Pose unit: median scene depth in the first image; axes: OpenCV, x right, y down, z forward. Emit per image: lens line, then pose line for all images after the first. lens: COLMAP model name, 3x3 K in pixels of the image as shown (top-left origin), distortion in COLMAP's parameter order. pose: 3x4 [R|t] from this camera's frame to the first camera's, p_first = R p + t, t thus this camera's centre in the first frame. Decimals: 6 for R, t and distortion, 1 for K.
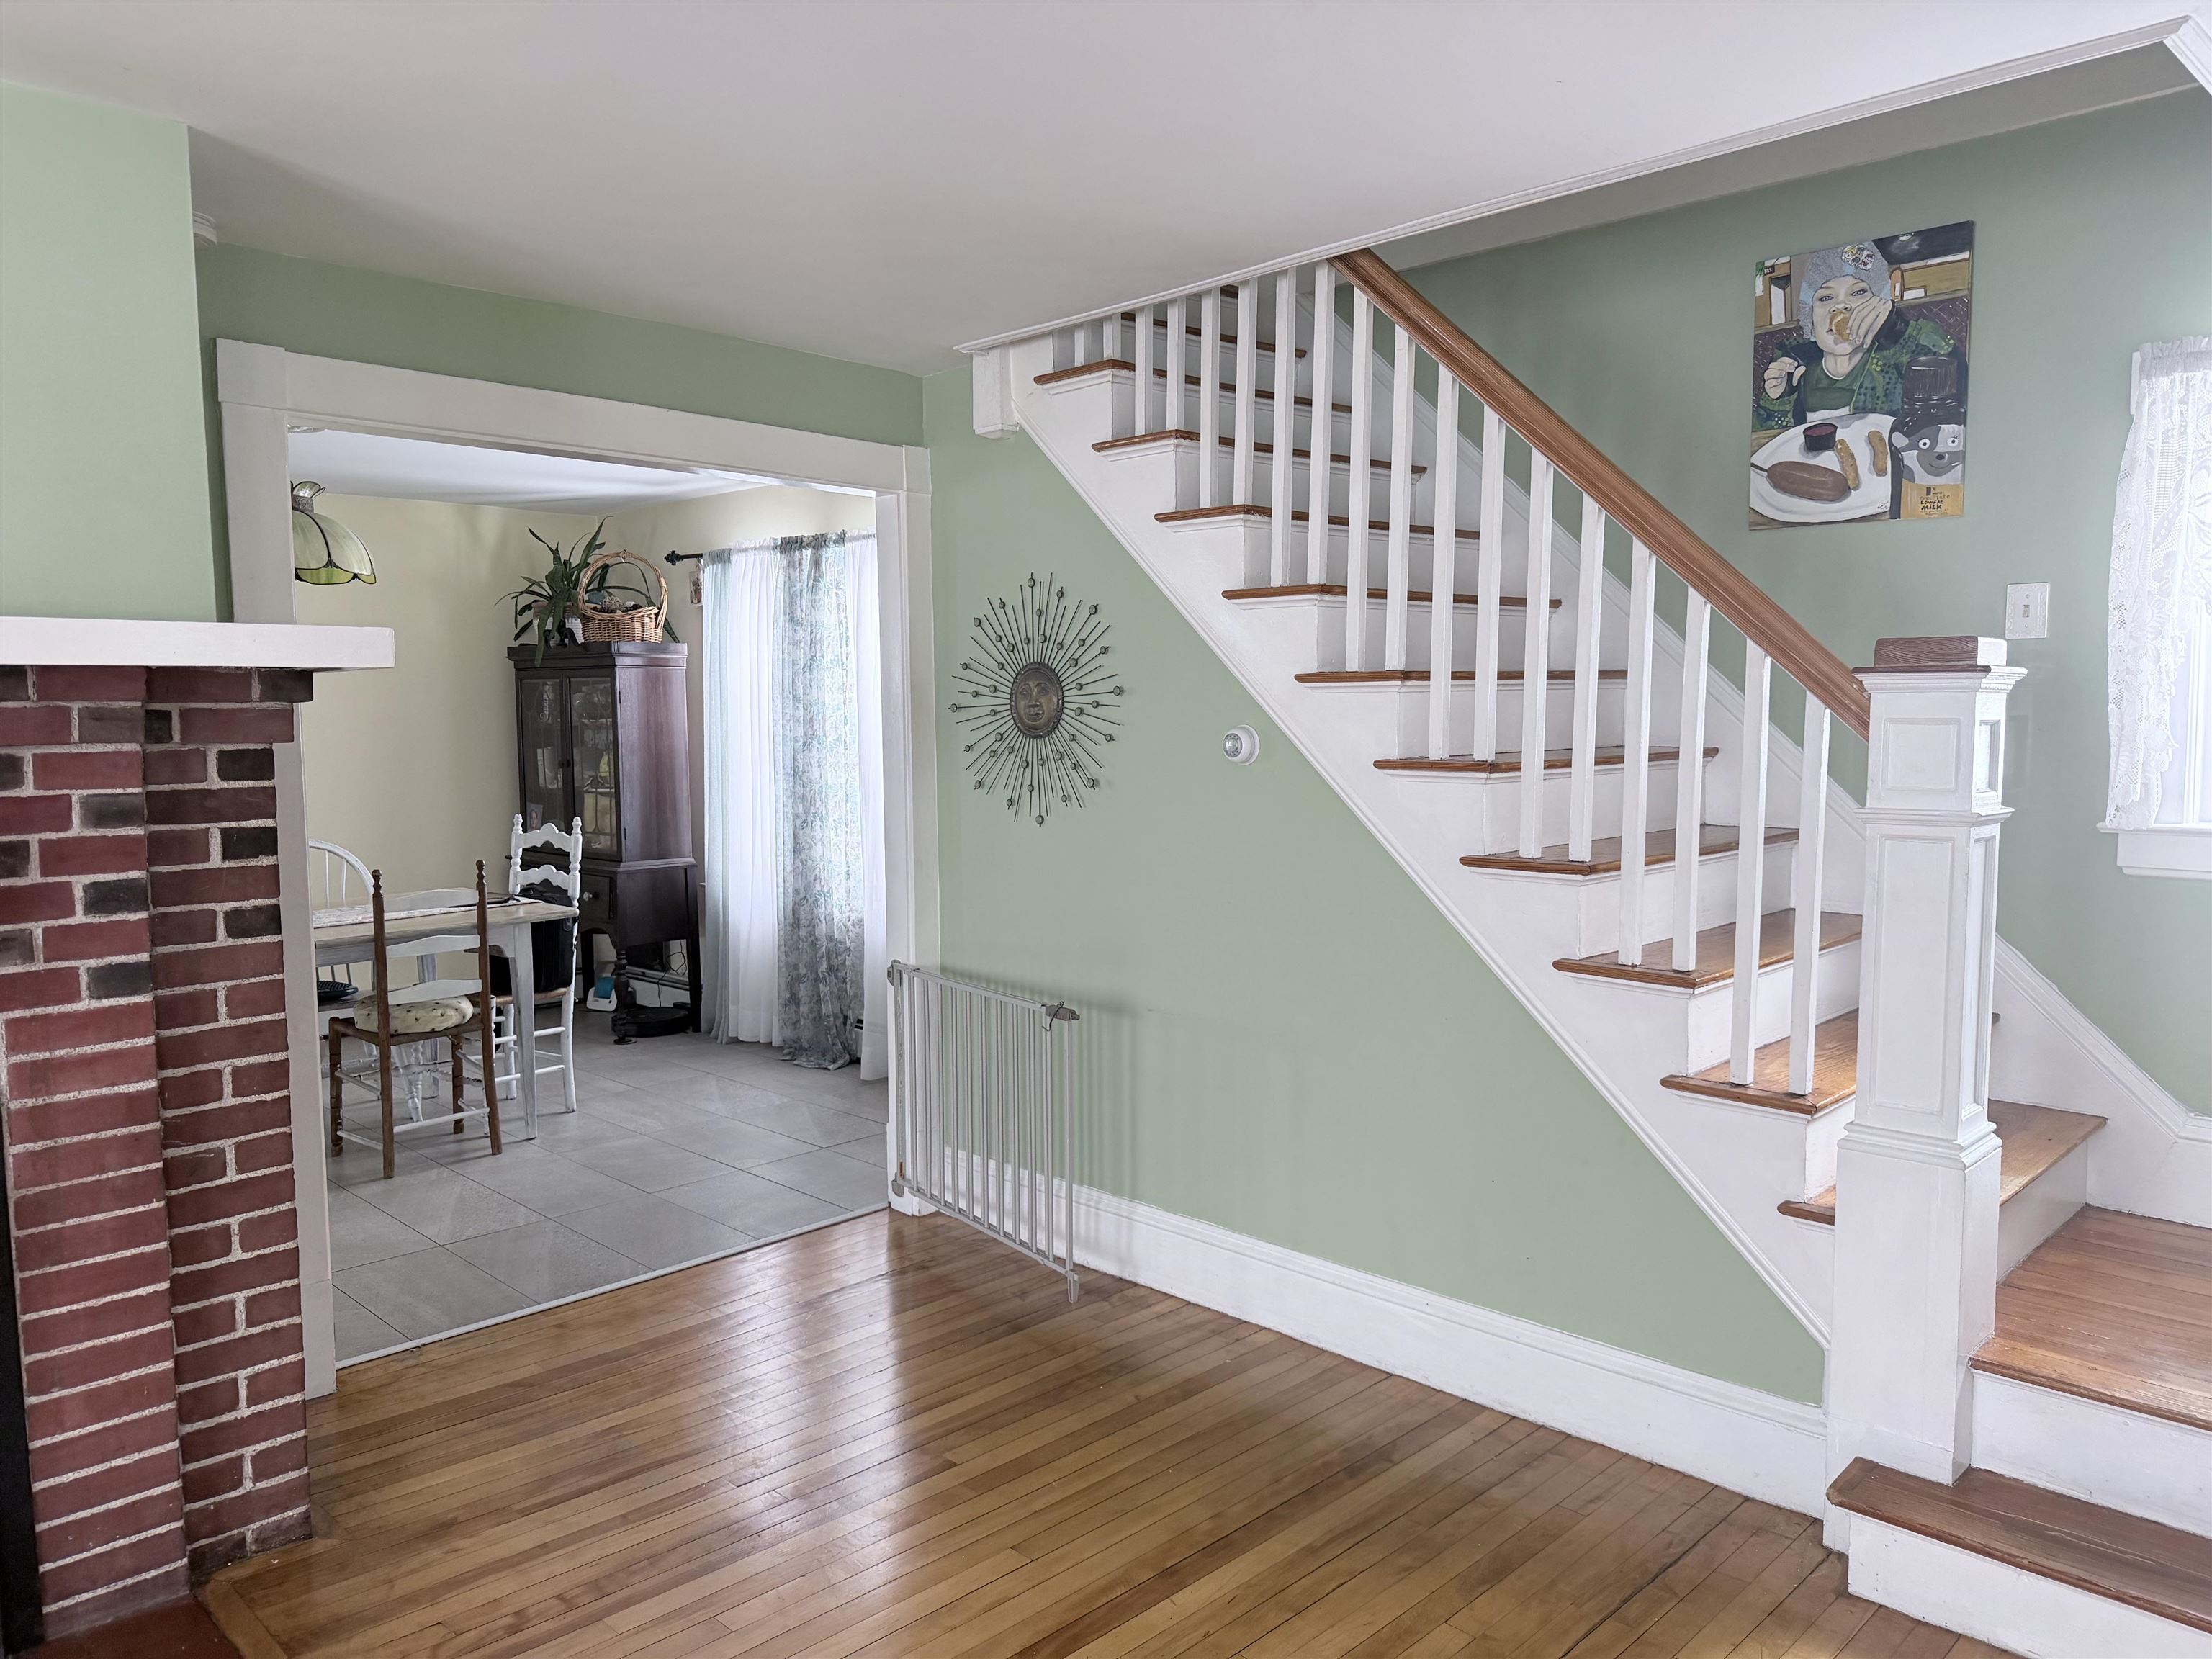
lens RADIAL K [[1562.4, 0, 1100.3], [0, 1562.4, 838.7], [0, 0, 1]] dist [0.102128, -0.137948]
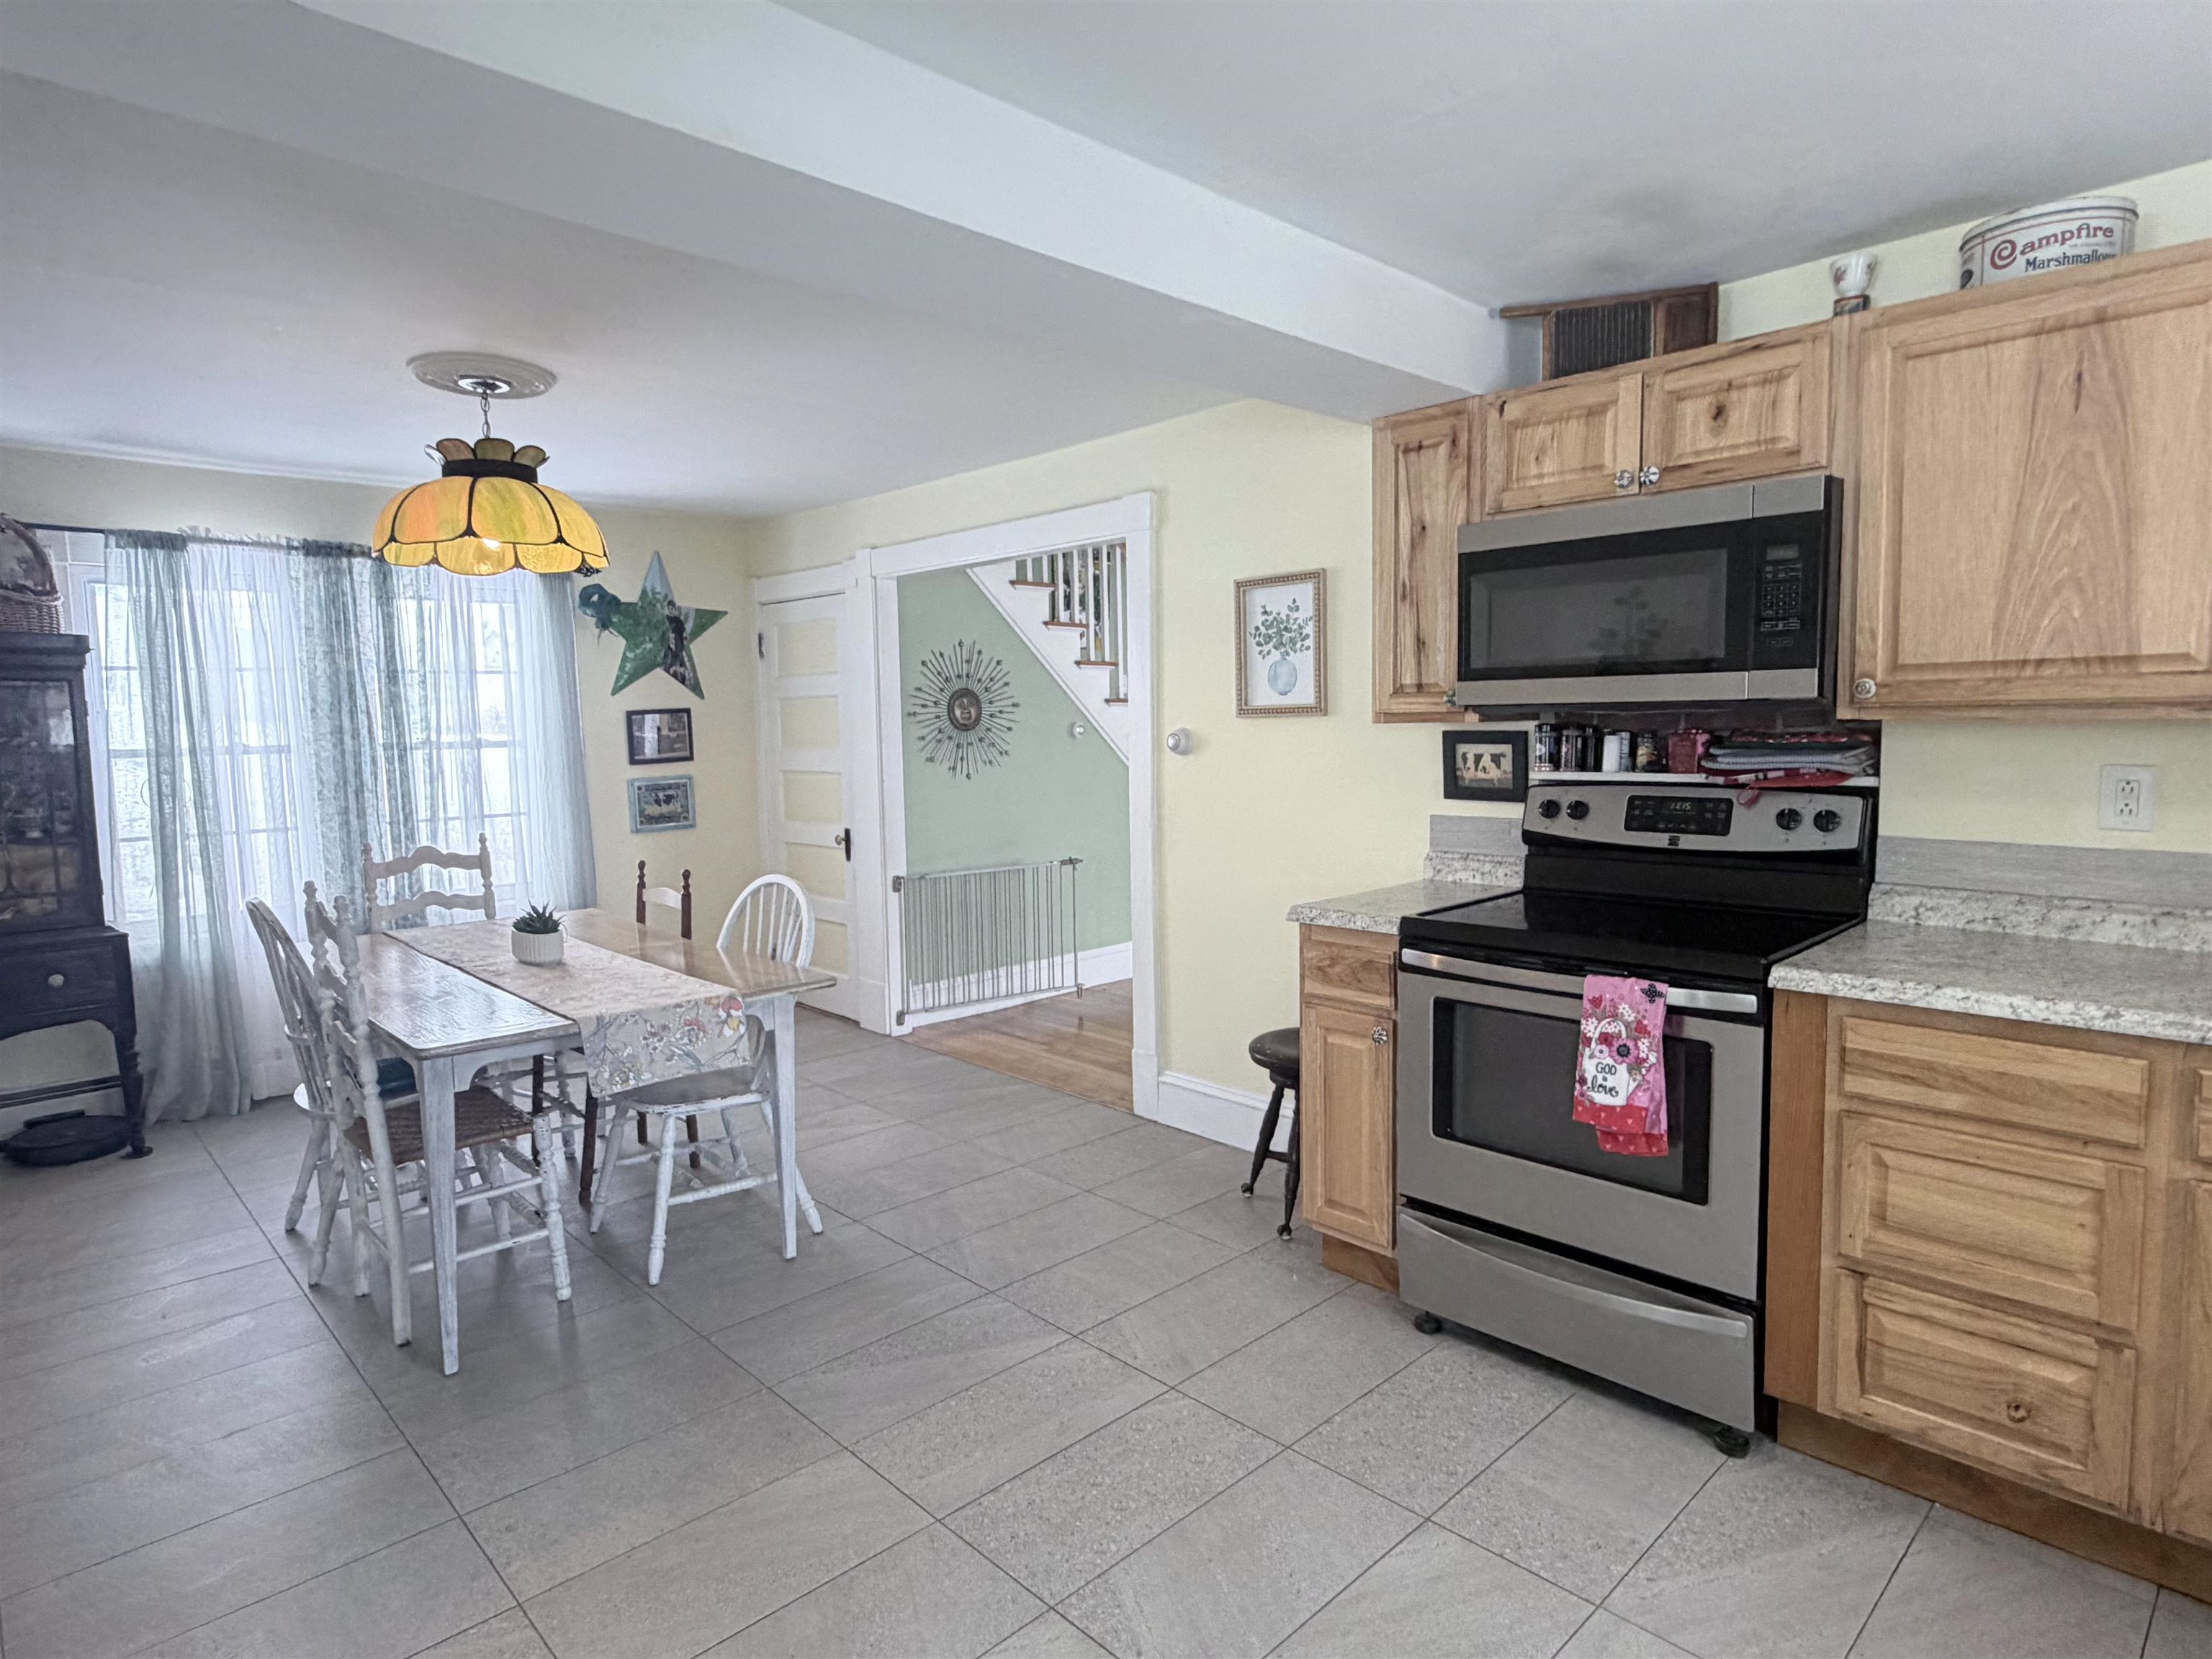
lens RADIAL K [[1231.7, 0, 1094.9], [0, 1231.7, 821.8], [0, 0, 1]] dist [0.001317, 0.001088]
pose [[0.018974, -0.079832, 0.996628, -1.455974], [0.097644, 0.992190, 0.077618, -0.055720], [-0.995041, 0.095842, 0.026621, 0.822620]]
